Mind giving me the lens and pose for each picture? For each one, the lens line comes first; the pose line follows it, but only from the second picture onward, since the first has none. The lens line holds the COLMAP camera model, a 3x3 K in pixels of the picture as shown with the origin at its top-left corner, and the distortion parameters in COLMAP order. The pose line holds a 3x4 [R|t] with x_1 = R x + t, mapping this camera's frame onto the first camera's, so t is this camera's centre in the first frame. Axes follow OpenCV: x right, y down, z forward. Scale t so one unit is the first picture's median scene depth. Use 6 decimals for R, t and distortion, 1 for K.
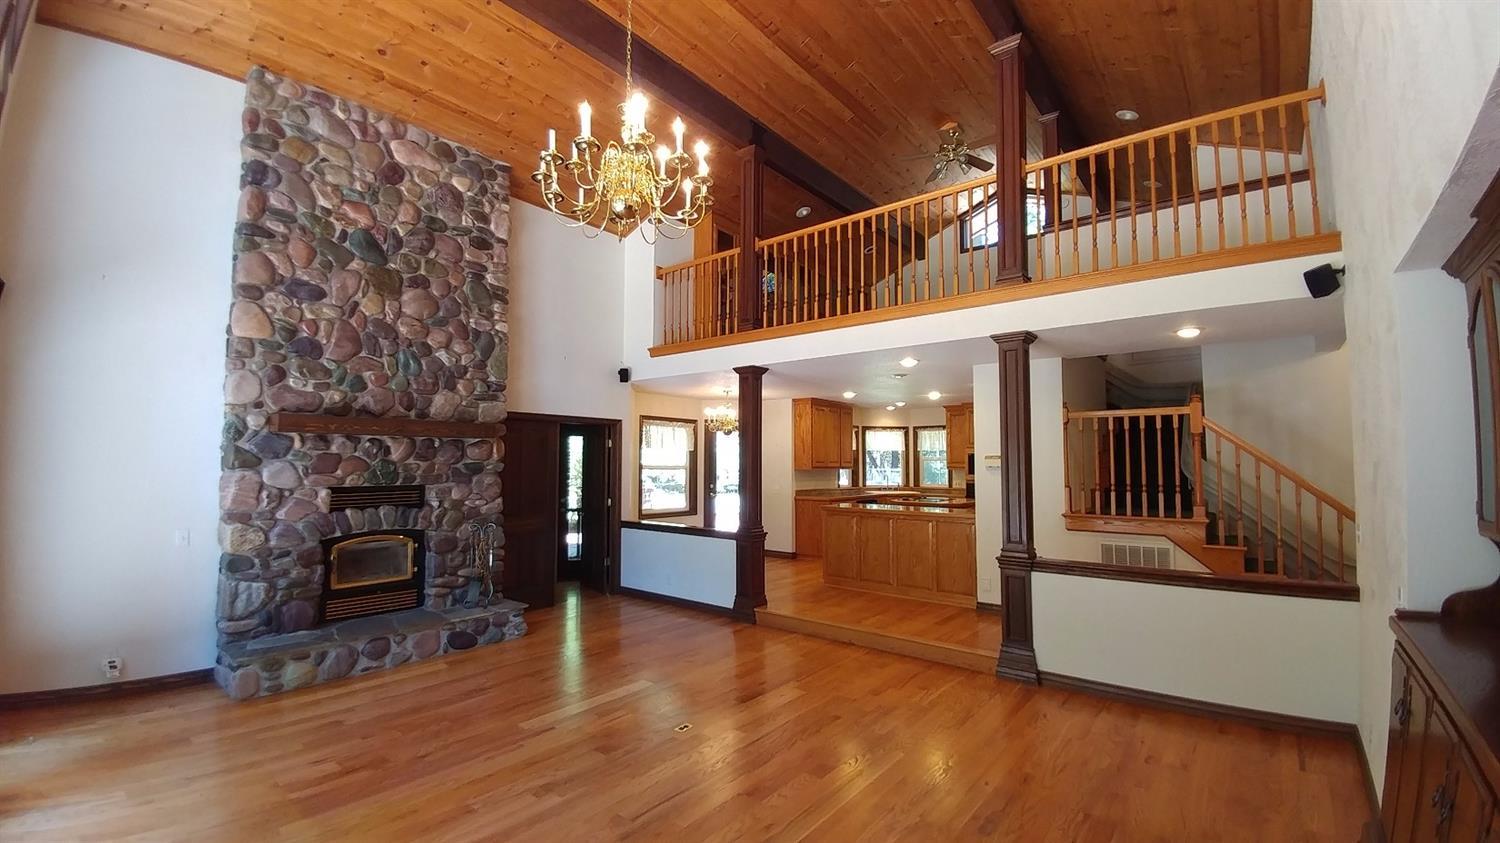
lens RADIAL K [[610.9, 0, 748.7], [0, 610.9, 427.5], [0, 0, 1]] dist [0.031018, -0.041198]
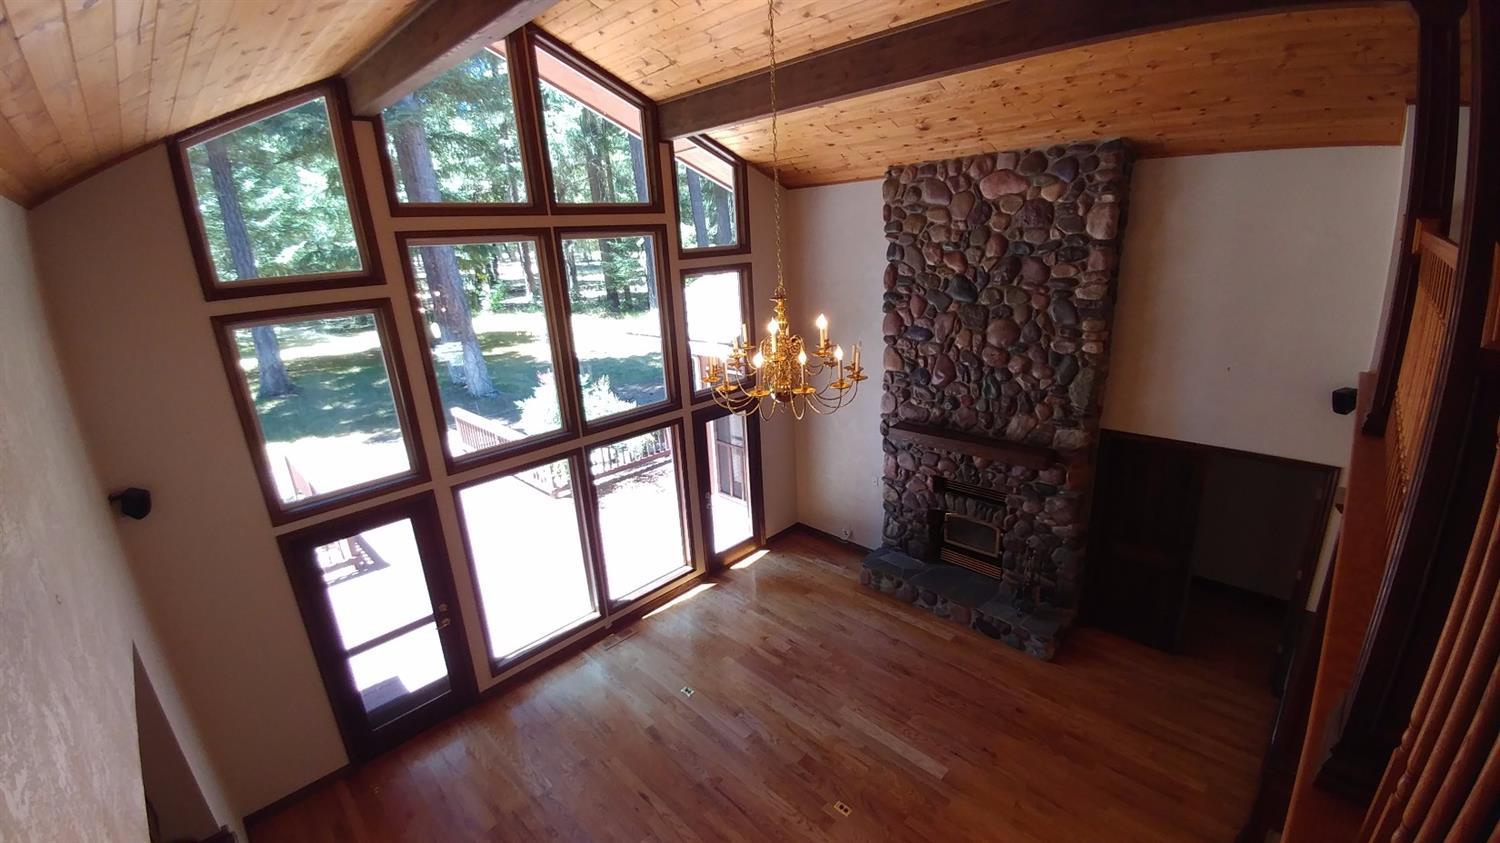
lens RADIAL K [[597.9, 0, 746.5], [0, 597.9, 434.6], [0, 0, 1]] dist [0.051776, -0.056706]
pose [[-0.085191, 0.302948, -0.949192, 0.586811], [0.109101, 0.949763, 0.293338, -0.416572], [0.990373, -0.078568, -0.113963, 0.712703]]
